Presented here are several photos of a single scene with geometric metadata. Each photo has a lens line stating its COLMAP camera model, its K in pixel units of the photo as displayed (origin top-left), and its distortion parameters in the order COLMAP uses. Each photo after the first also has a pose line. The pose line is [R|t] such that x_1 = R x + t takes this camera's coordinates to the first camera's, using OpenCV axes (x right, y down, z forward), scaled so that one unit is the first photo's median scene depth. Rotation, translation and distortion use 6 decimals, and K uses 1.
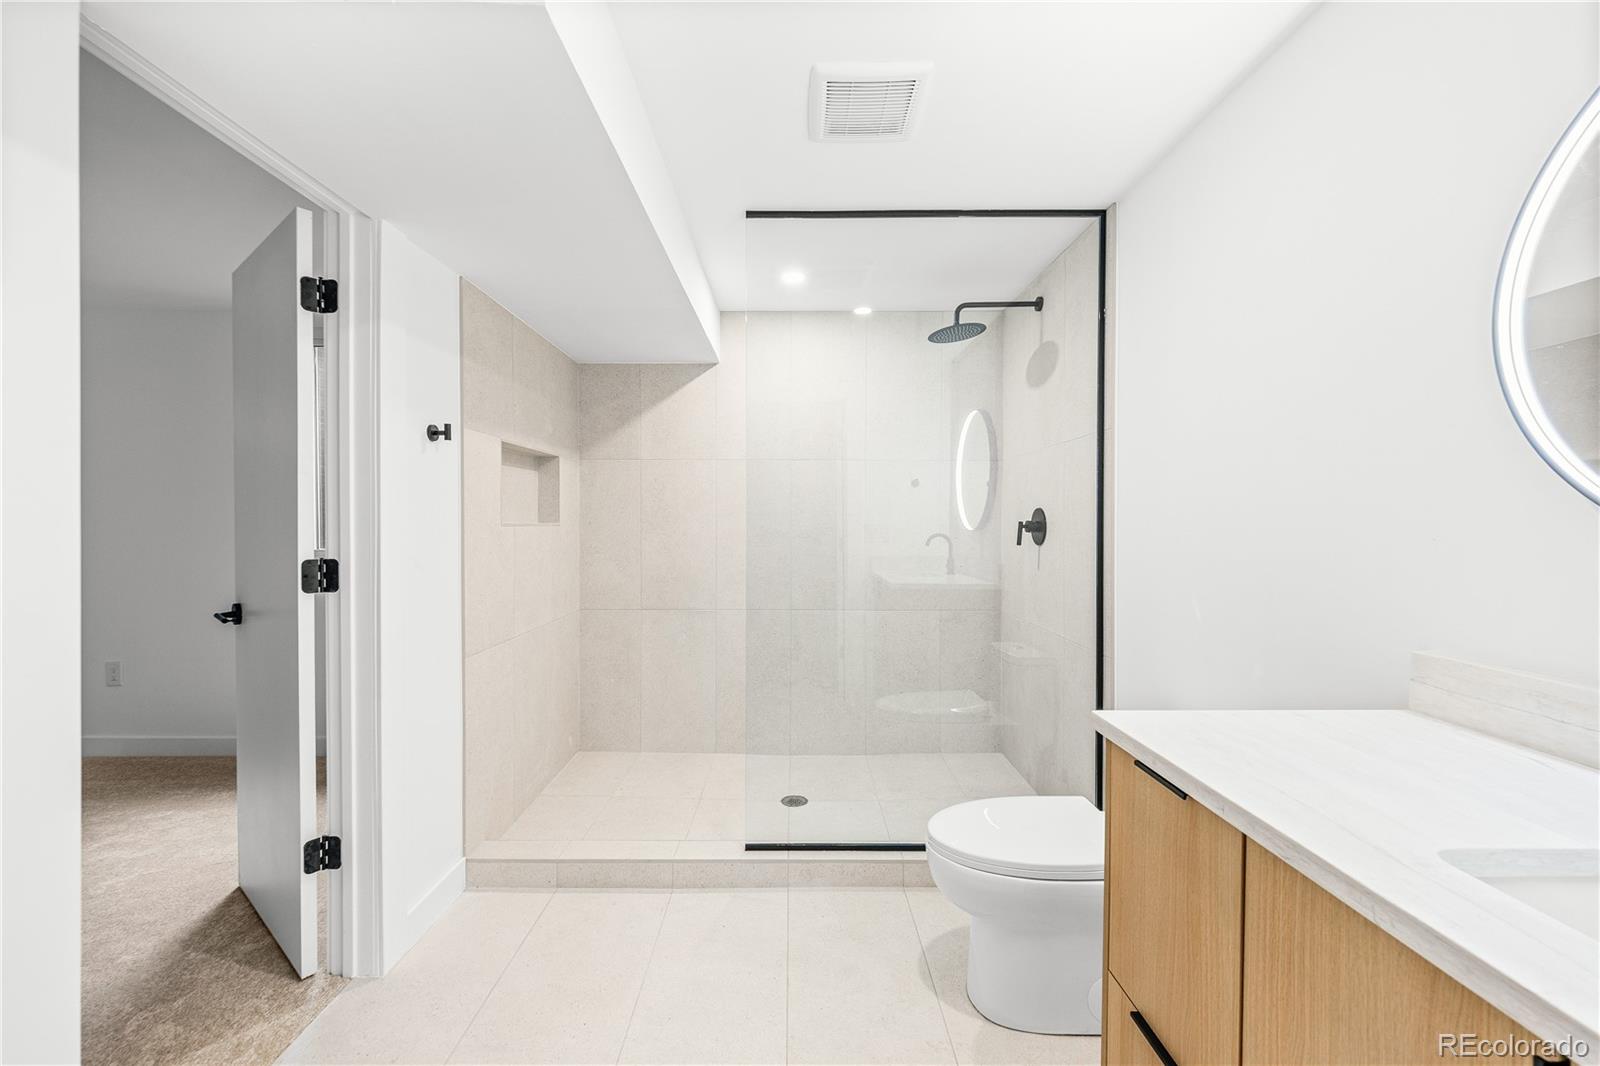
lens RADIAL K [[677.3, 0, 800.0], [0, 677.3, 533.0], [0, 0, 1]] dist [0.001322, 0.000300]
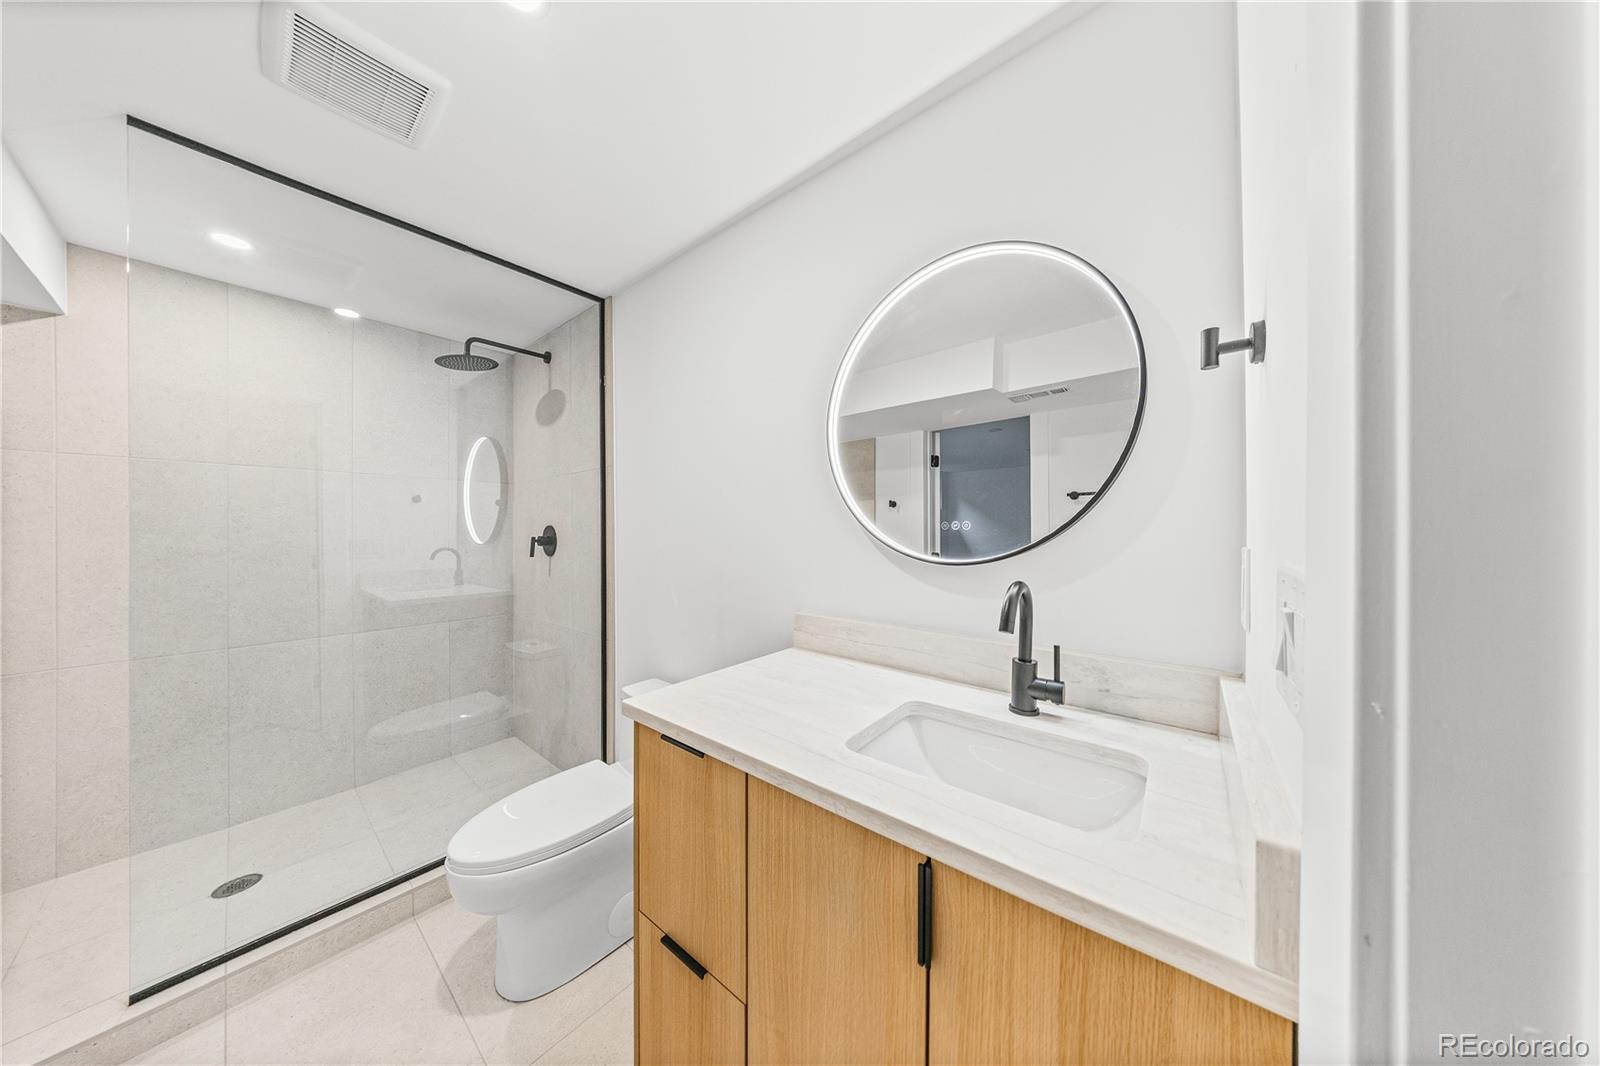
lens RADIAL K [[466.8, 0, 802.5], [0, 466.8, 528.5], [0, 0, 1]] dist [-0.009343, 0.001153]
pose [[0.636787, -0.003998, 0.771029, 0.000363], [0.015949, 0.999841, -0.007989, -0.019159], [-0.770875, 0.017384, 0.636750, 0.135988]]
